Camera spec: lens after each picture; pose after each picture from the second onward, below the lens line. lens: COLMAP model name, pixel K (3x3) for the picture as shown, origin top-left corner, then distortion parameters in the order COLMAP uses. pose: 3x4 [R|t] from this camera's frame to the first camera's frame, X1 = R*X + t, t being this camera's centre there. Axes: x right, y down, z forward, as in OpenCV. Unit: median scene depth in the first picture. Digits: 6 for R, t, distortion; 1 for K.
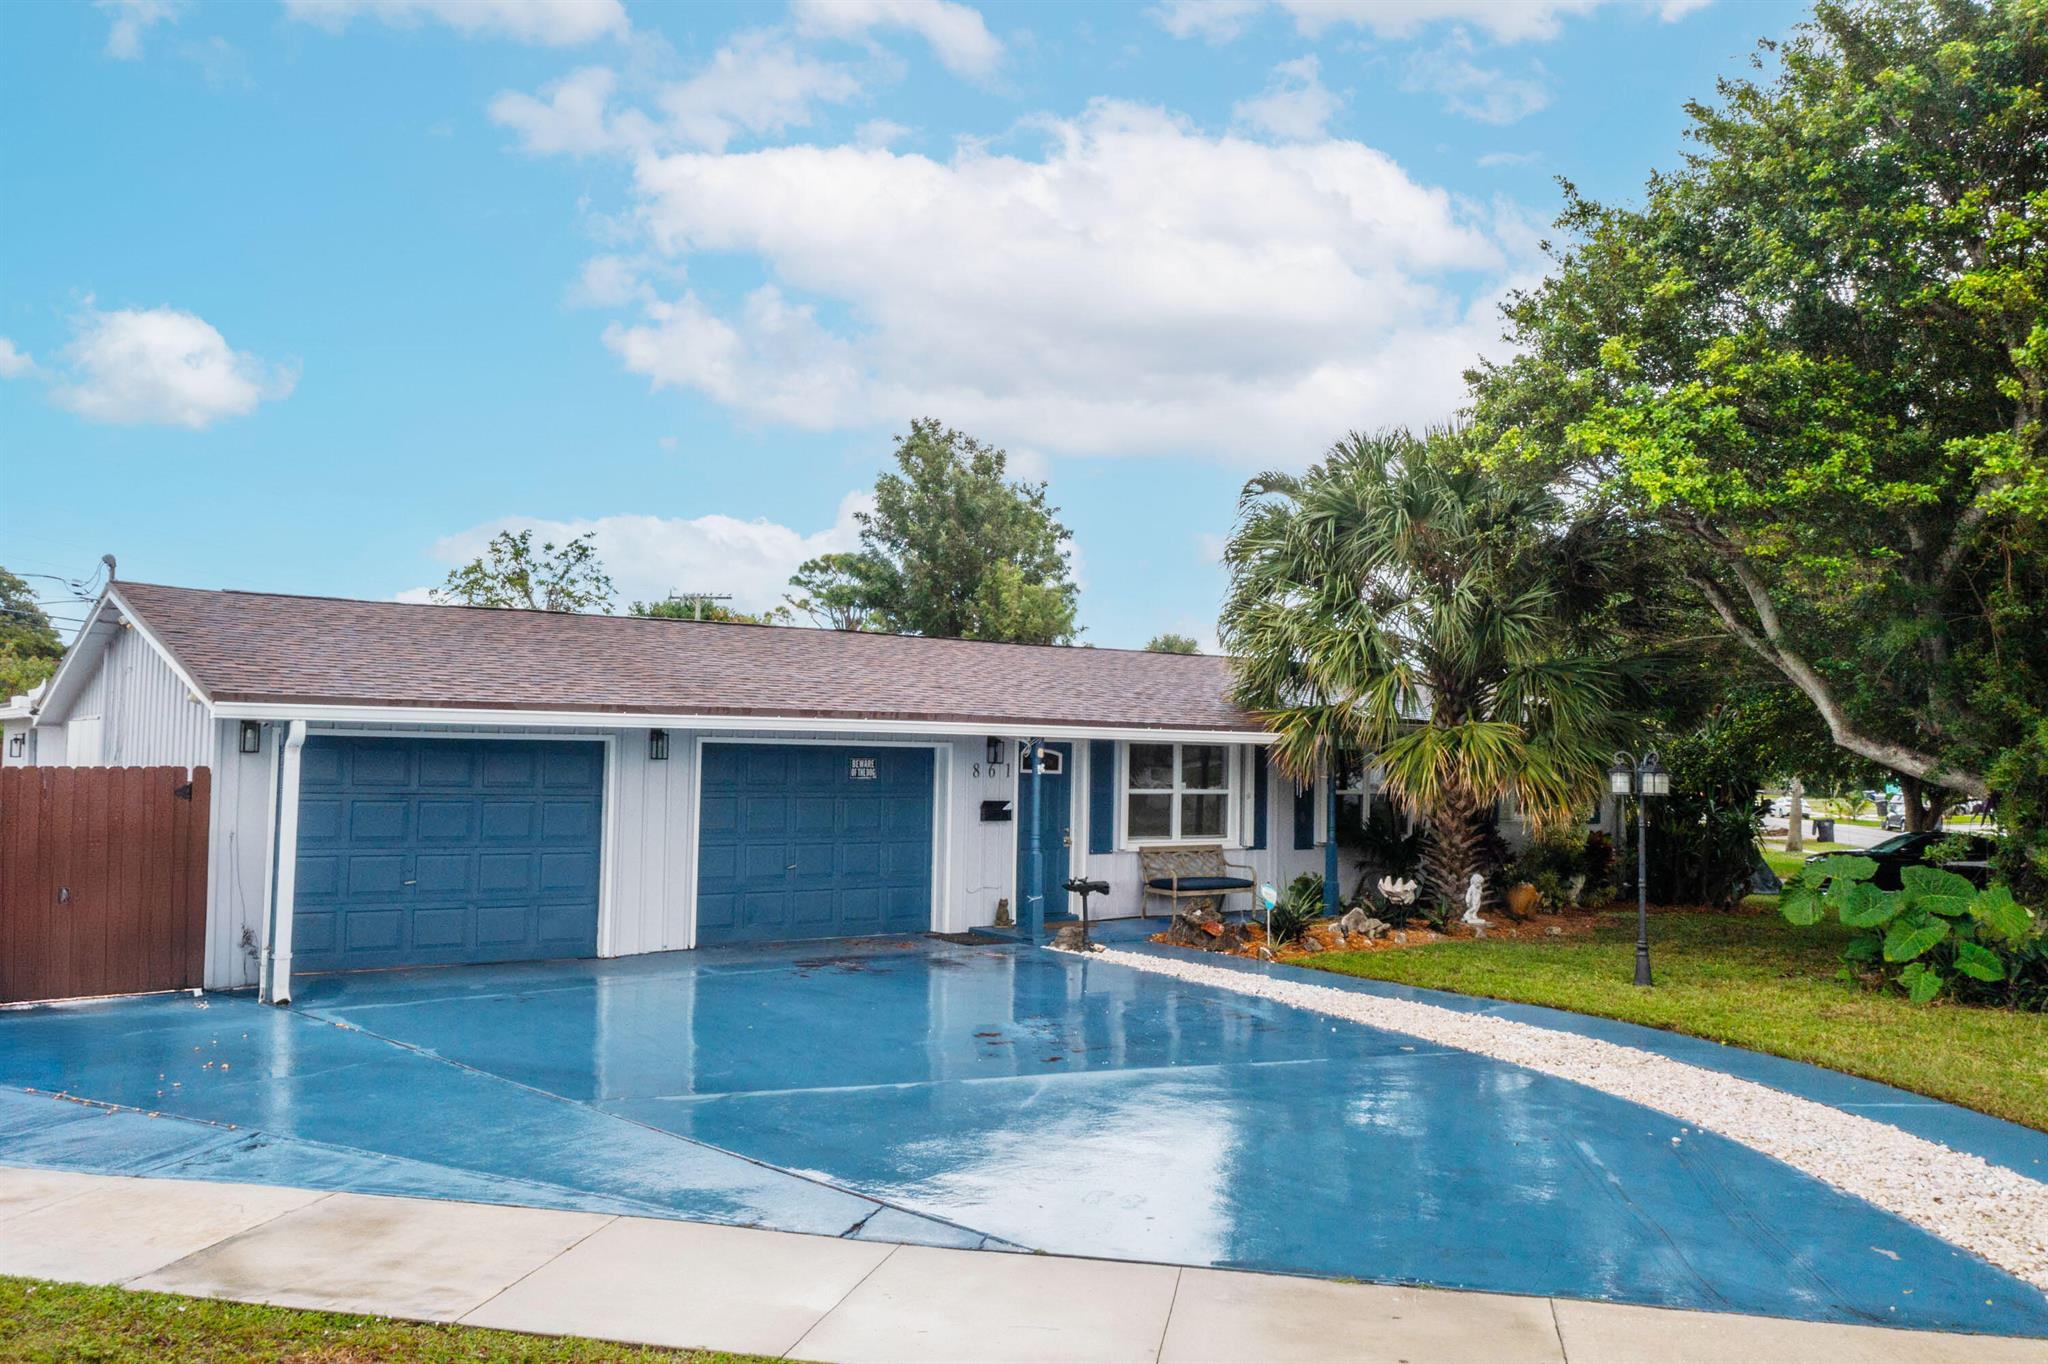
lens RADIAL K [[1680.8, 0, 1021.9], [0, 1680.8, 674.8], [0, 0, 1]] dist [-0.006593, 0.000378]
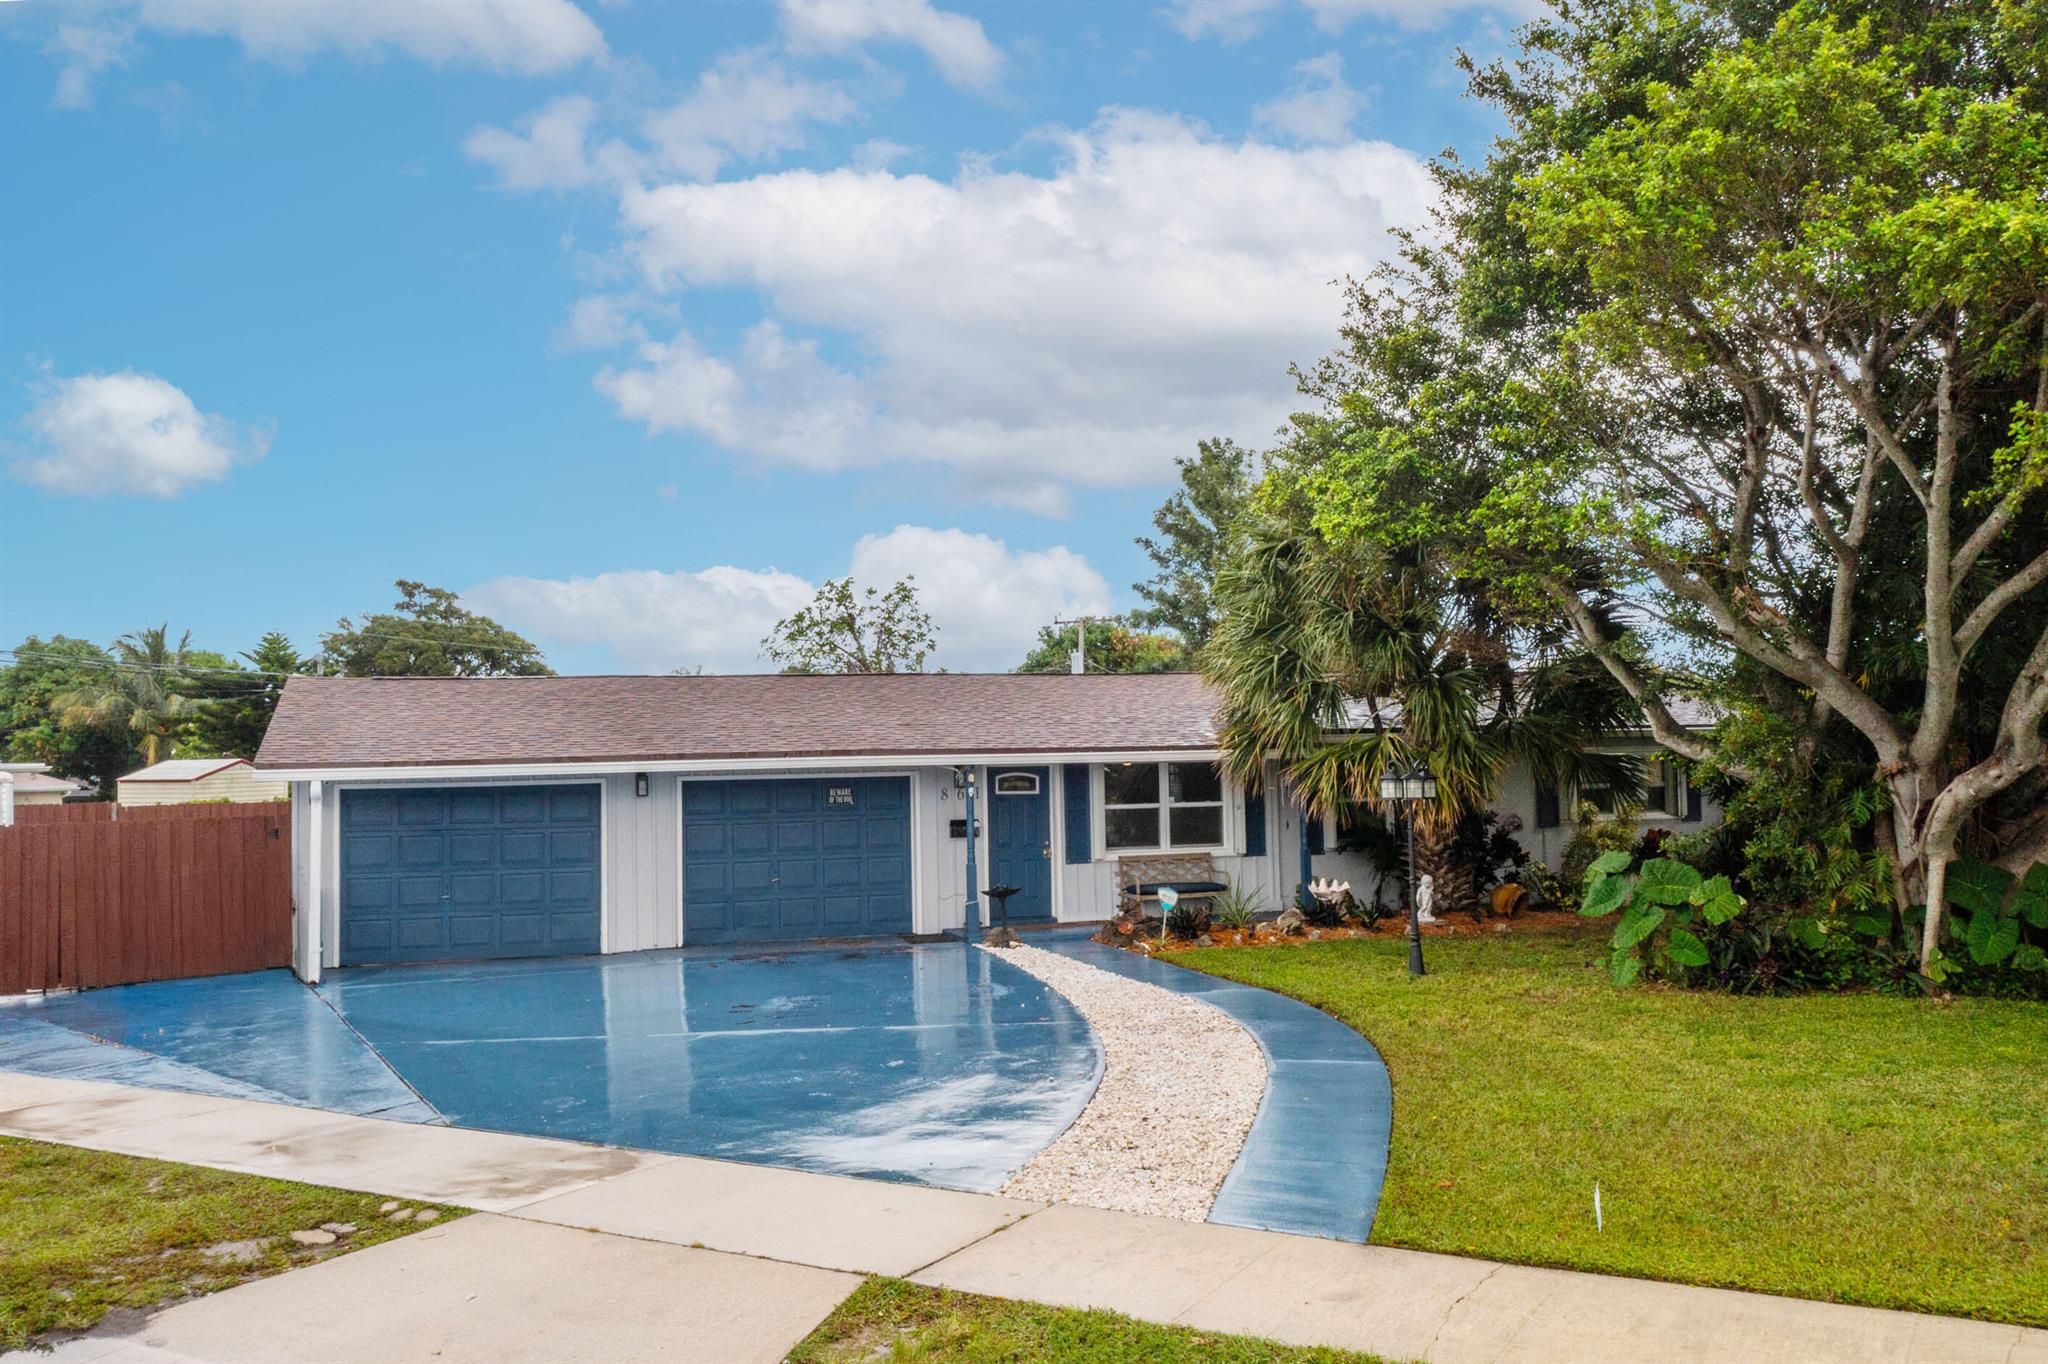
lens RADIAL K [[1783.7, 0, 1037.1], [0, 1783.7, 676.8], [0, 0, 1]] dist [-0.023151, 0.050002]
pose [[0.947958, -0.054627, -0.313675, 0.440899], [0.054135, 0.998481, -0.010285, -0.008360], [0.313761, -0.007232, 0.949475, -0.157283]]
